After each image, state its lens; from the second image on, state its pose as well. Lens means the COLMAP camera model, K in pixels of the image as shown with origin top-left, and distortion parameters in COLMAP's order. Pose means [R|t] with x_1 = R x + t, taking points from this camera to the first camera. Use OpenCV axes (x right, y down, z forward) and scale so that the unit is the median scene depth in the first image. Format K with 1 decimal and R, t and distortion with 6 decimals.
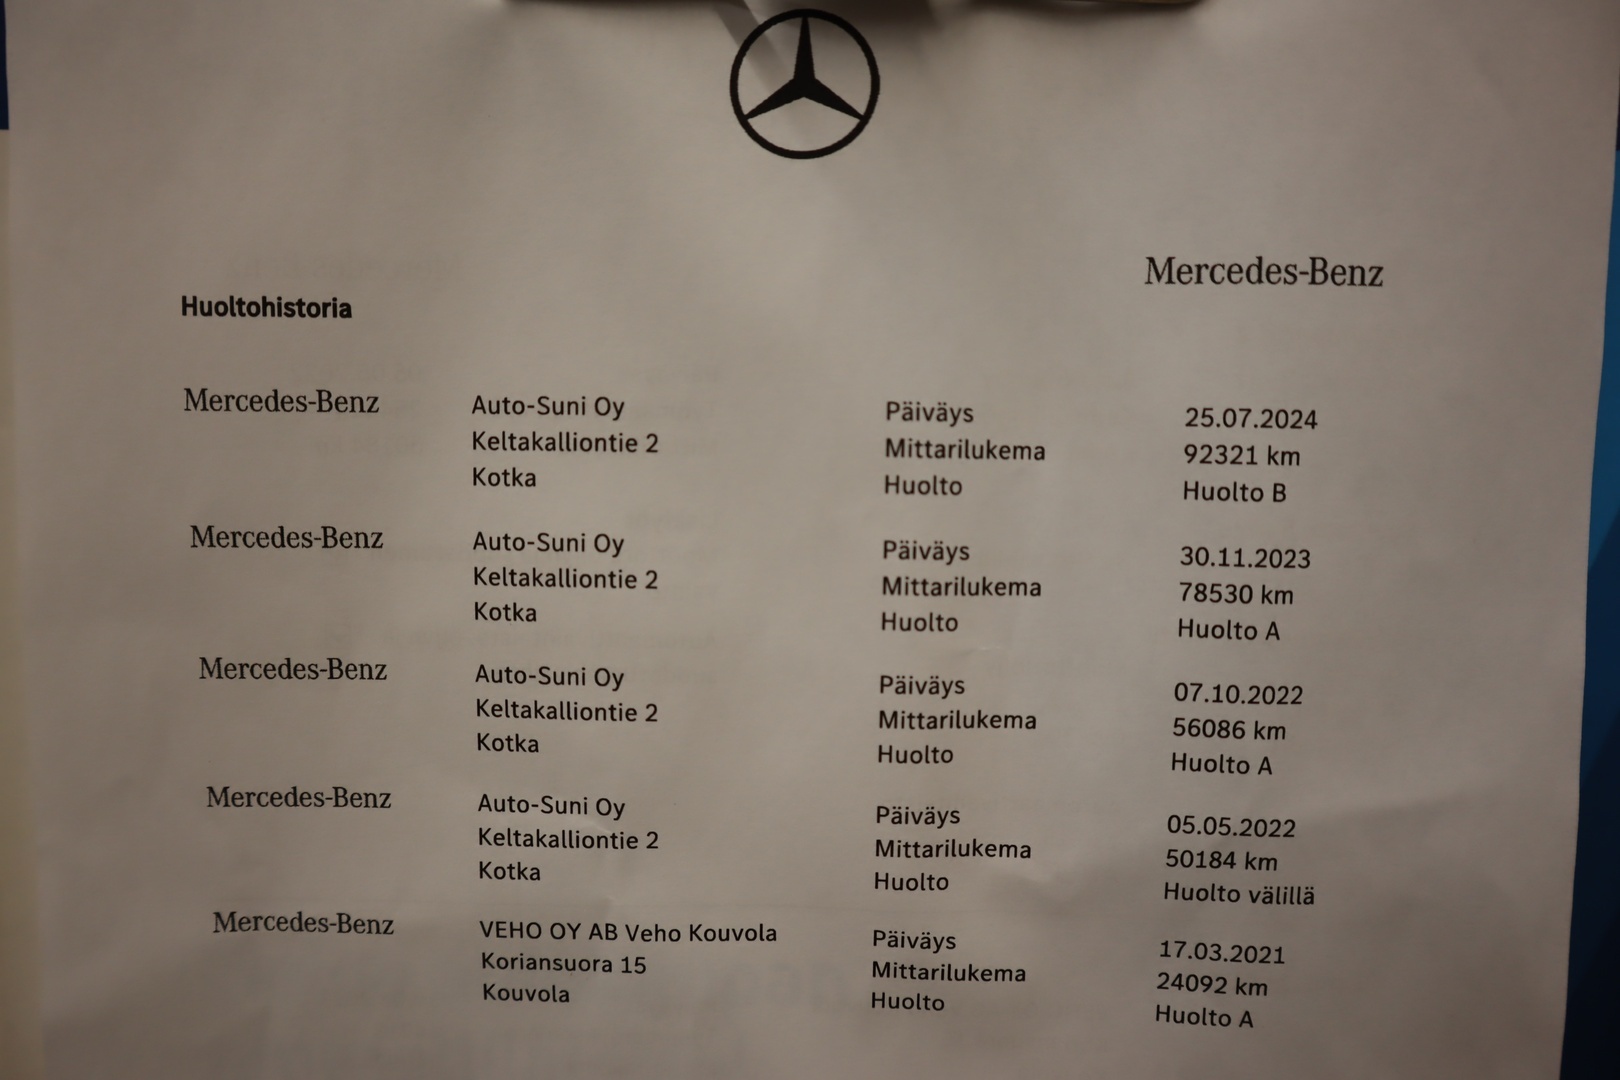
lens RADIAL K [[1156.7, 0, 806.5], [0, 1156.7, 517.8], [0, 0, 1]] dist [-0.074667, 0.006351]
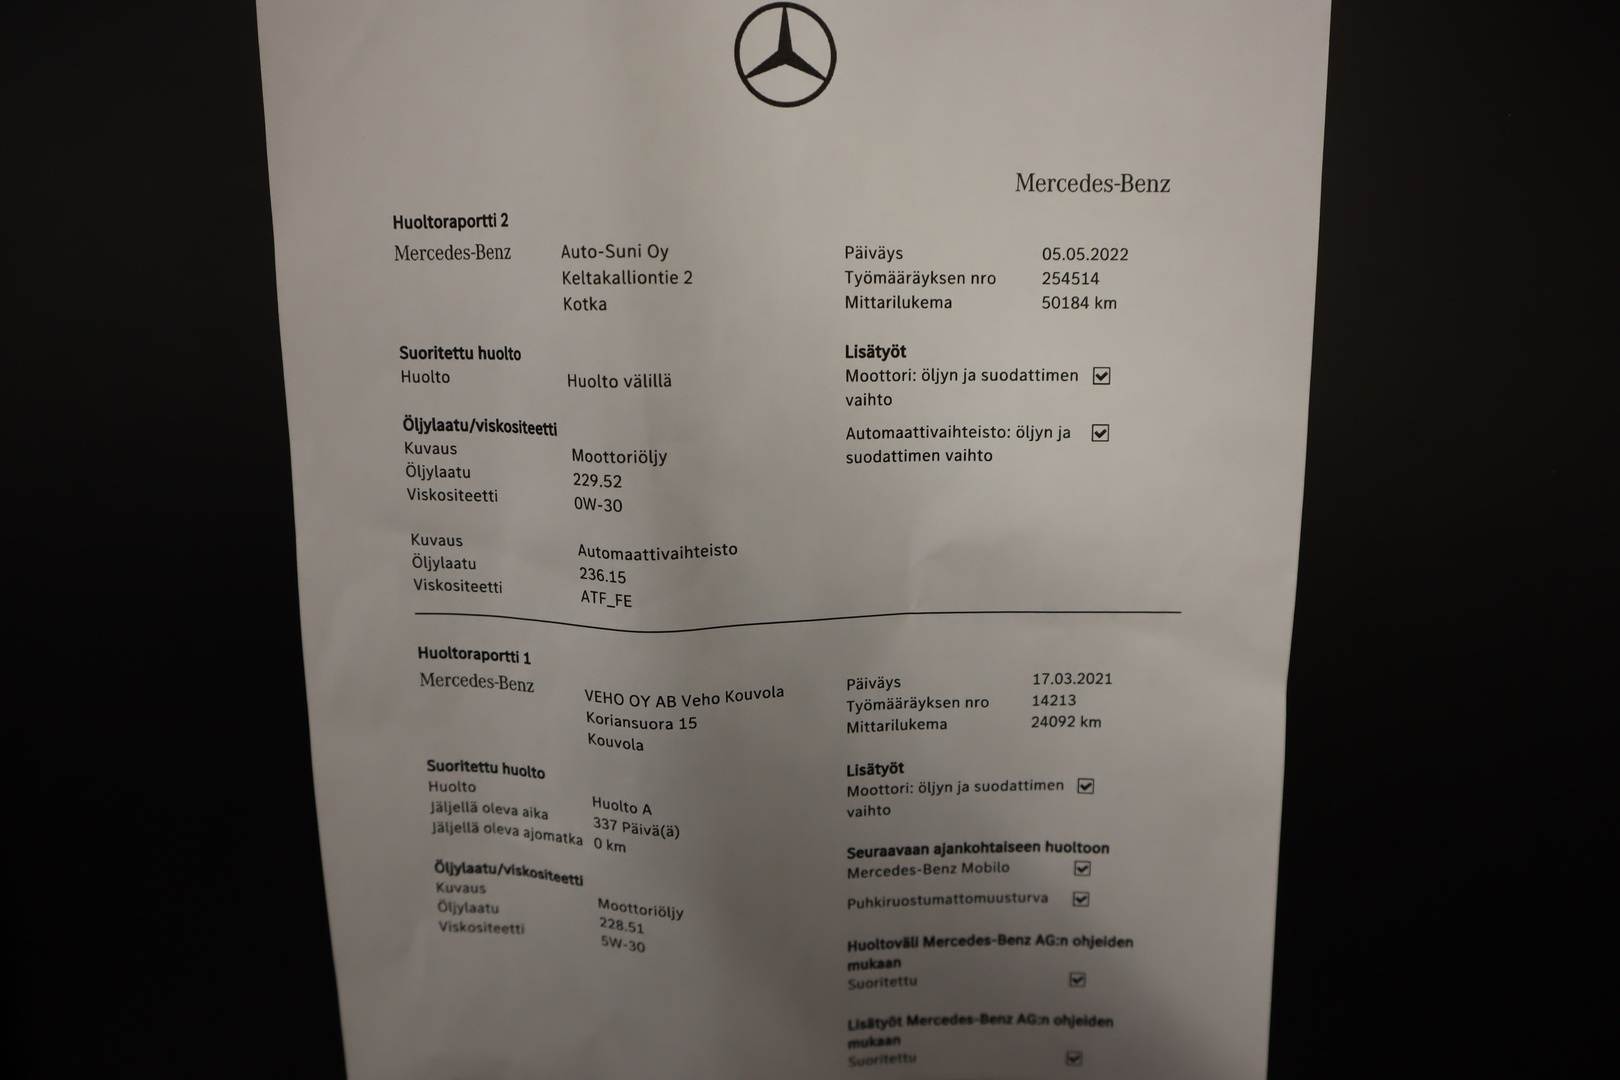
lens RADIAL K [[752.1, 0, 866.8], [0, 752.1, 536.2], [0, 0, 1]] dist [-0.026140, -0.000037]
pose [[0.995377, -0.027894, 0.091905, -0.002812], [0.024326, 0.998915, 0.039717, 0.203243], [-0.092913, -0.037298, 0.994975, 0.016944]]
